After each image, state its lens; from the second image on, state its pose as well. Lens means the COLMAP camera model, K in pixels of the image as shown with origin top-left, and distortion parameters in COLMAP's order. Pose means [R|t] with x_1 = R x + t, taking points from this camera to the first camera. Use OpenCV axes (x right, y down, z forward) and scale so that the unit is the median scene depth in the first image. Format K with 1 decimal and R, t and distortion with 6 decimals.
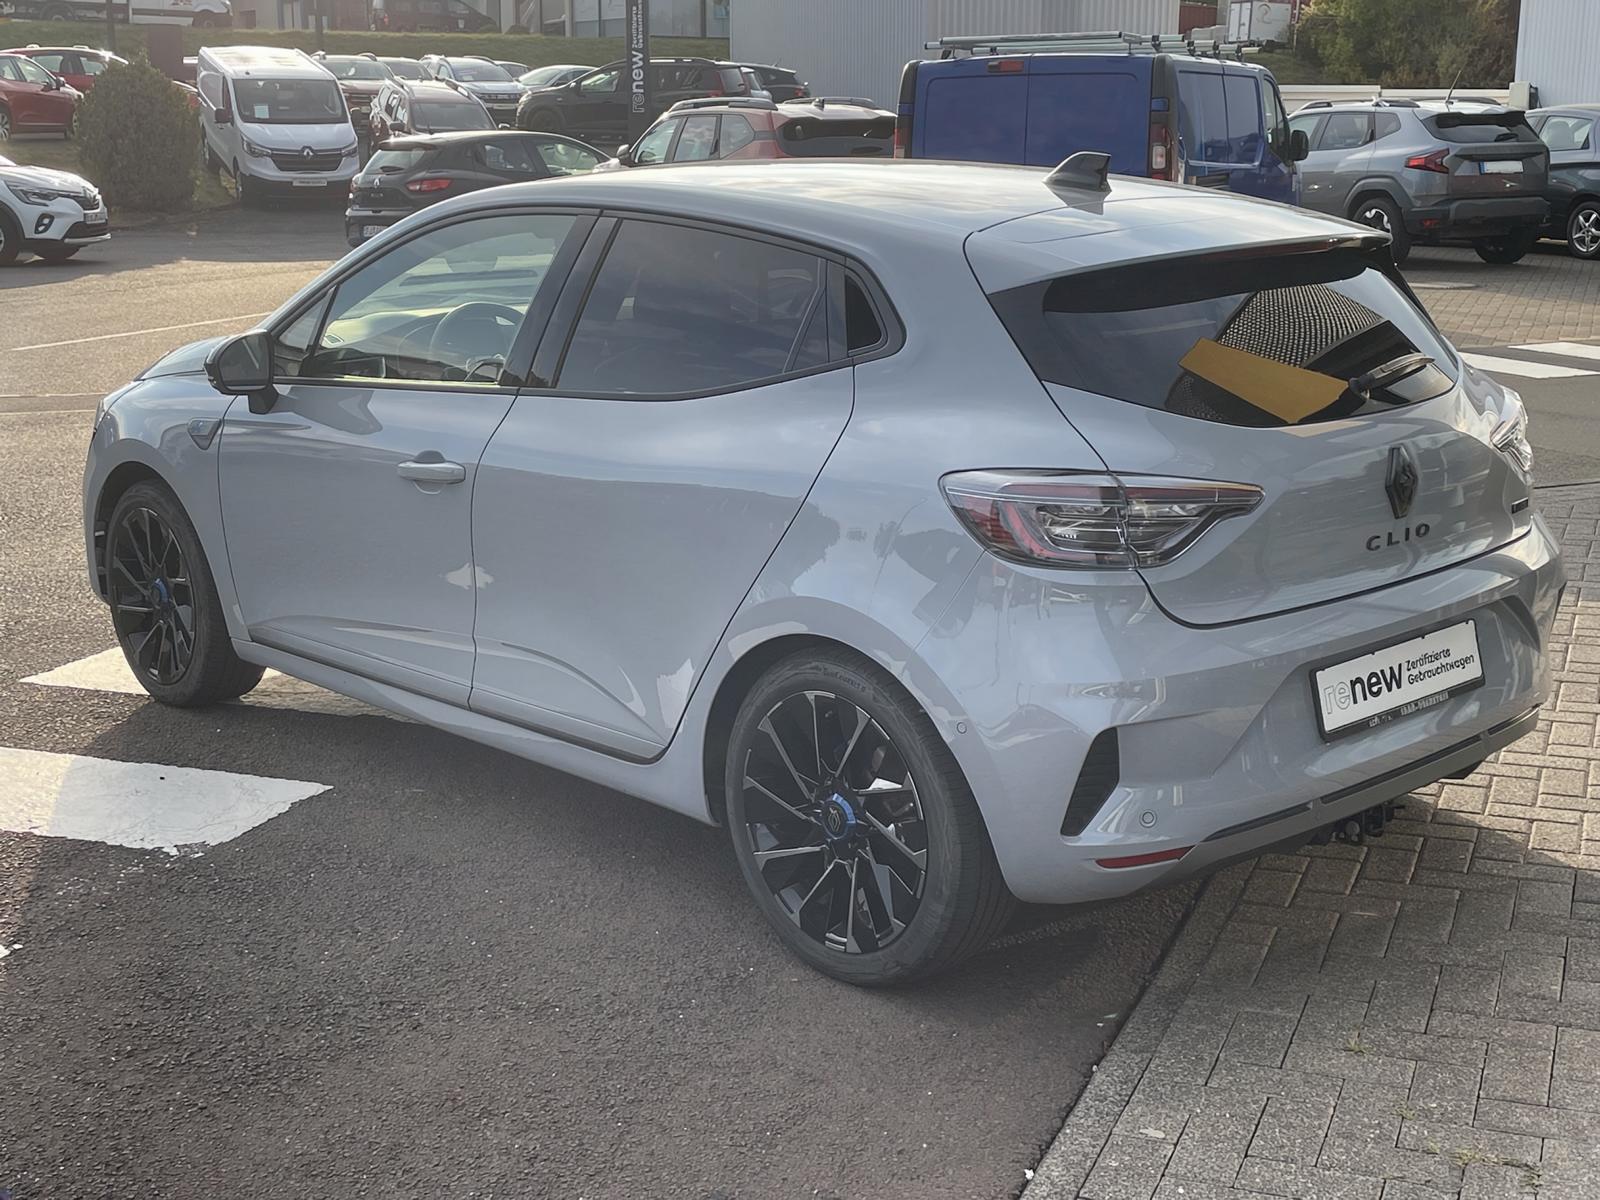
lens RADIAL K [[2060.1, 0, 800.0], [0, 2060.1, 600.0], [0, 0, 1]] dist [0.162217, -0.403898]
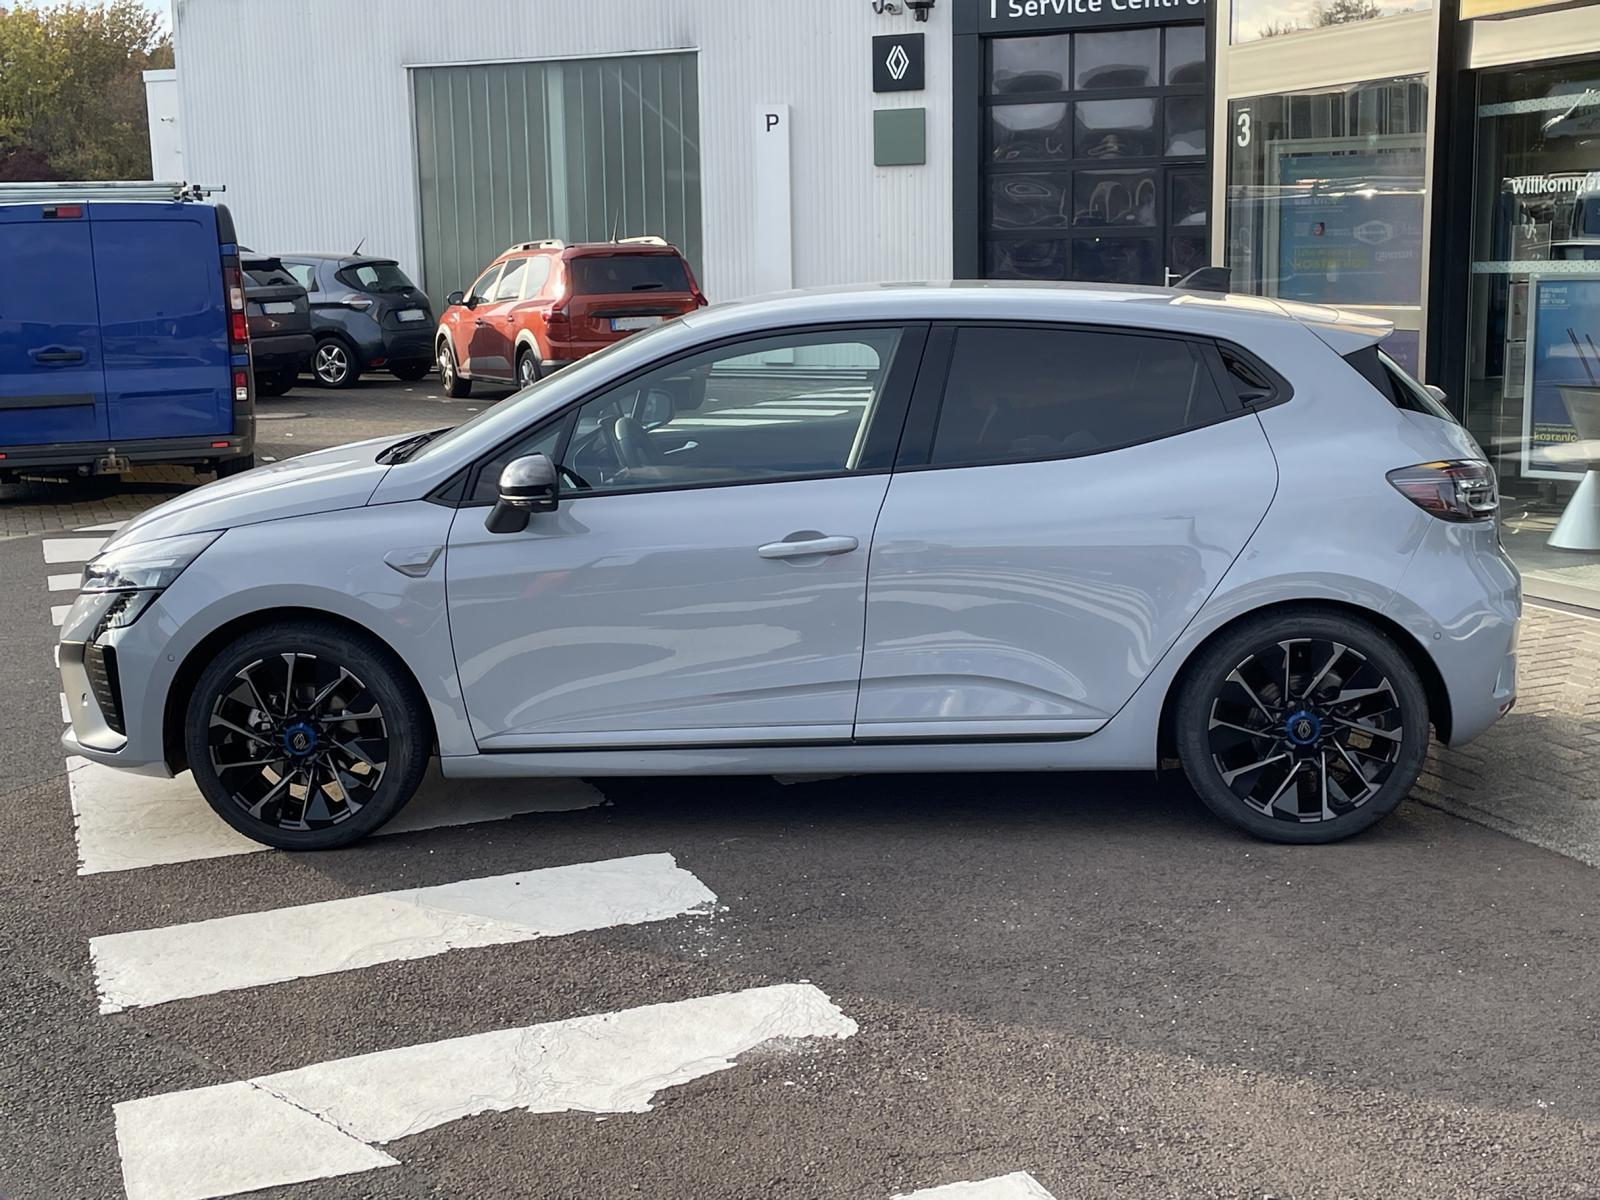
lens RADIAL K [[2060.1, 0, 800.0], [0, 2060.1, 600.0], [0, 0, 1]] dist [0.162217, -0.403898]
pose [[0.732966, -0.125411, 0.668606, -1.184548], [0.171402, 0.985196, -0.003106, -0.036284], [-0.658318, 0.116877, 0.743611, 0.160391]]
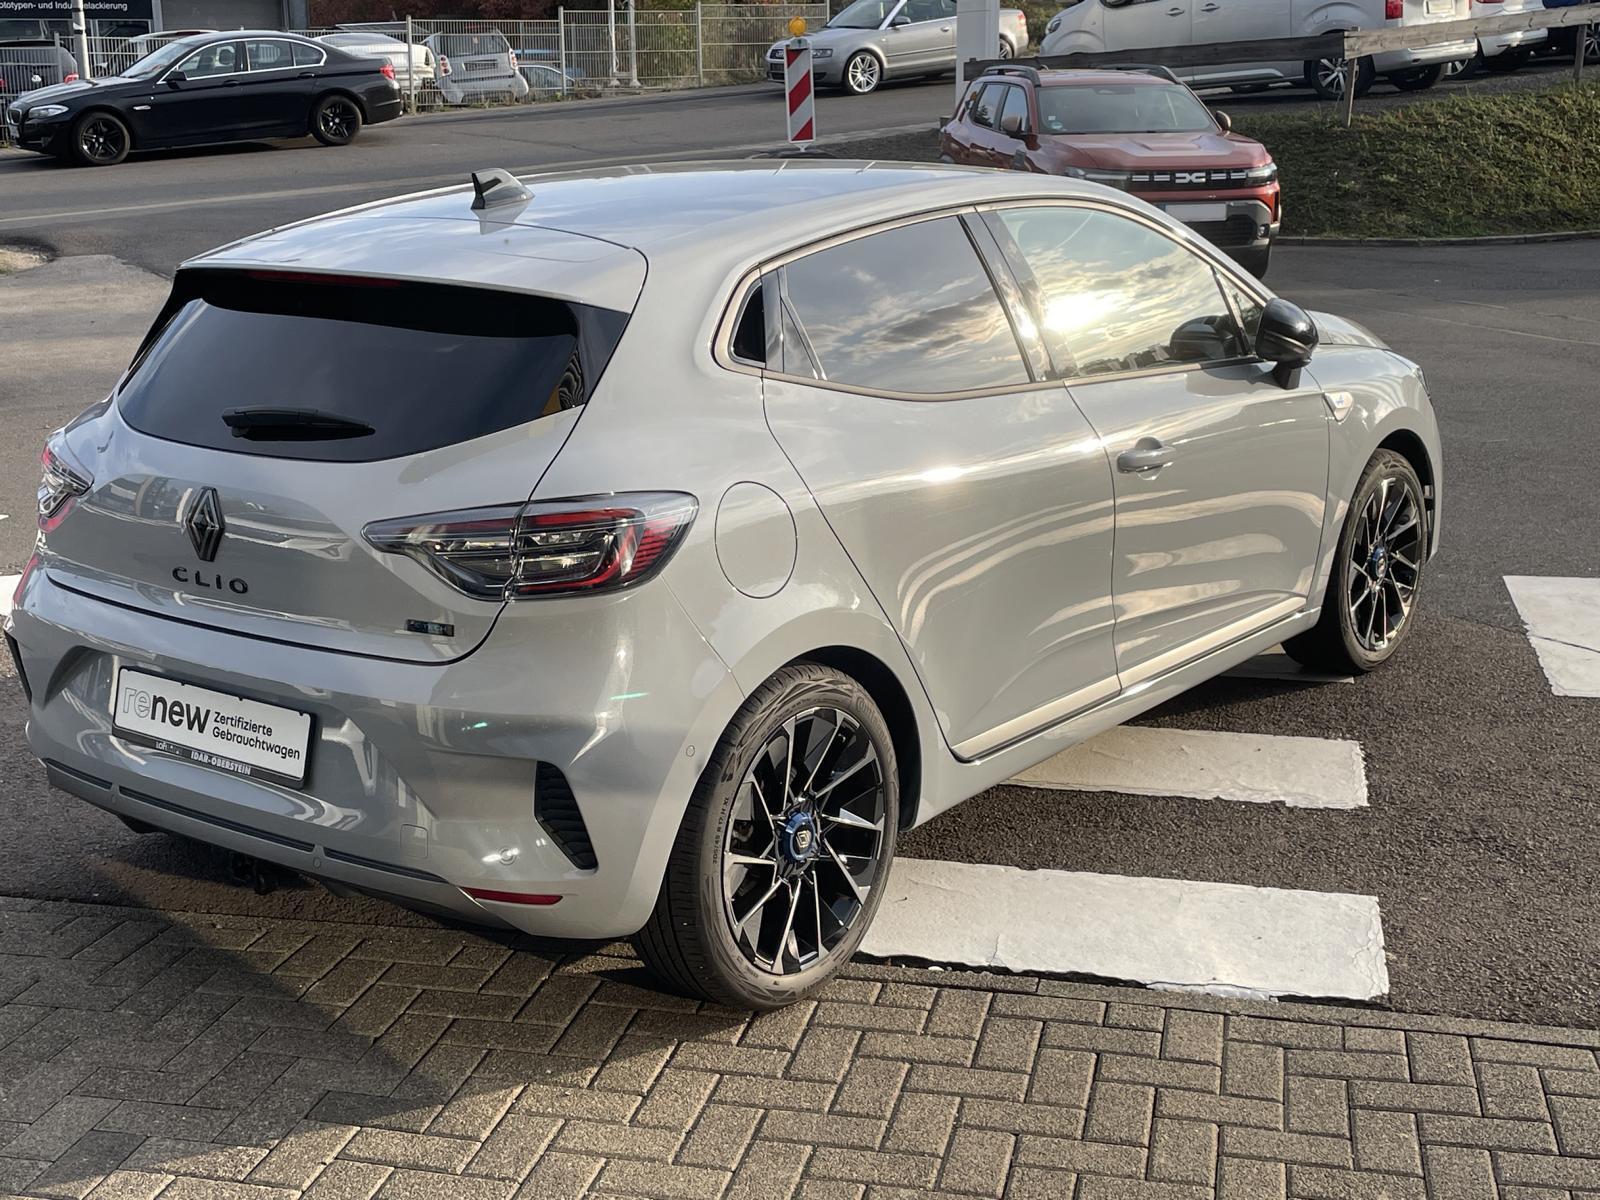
lens RADIAL K [[2060.1, 0, 800.0], [0, 2060.1, 600.0], [0, 0, 1]] dist [0.162217, -0.403898]
pose [[0.164781, 0.252564, -0.953446, 0.912718], [-0.215013, 0.952610, 0.215182, -0.209783], [0.962609, 0.169545, 0.211277, 0.770298]]
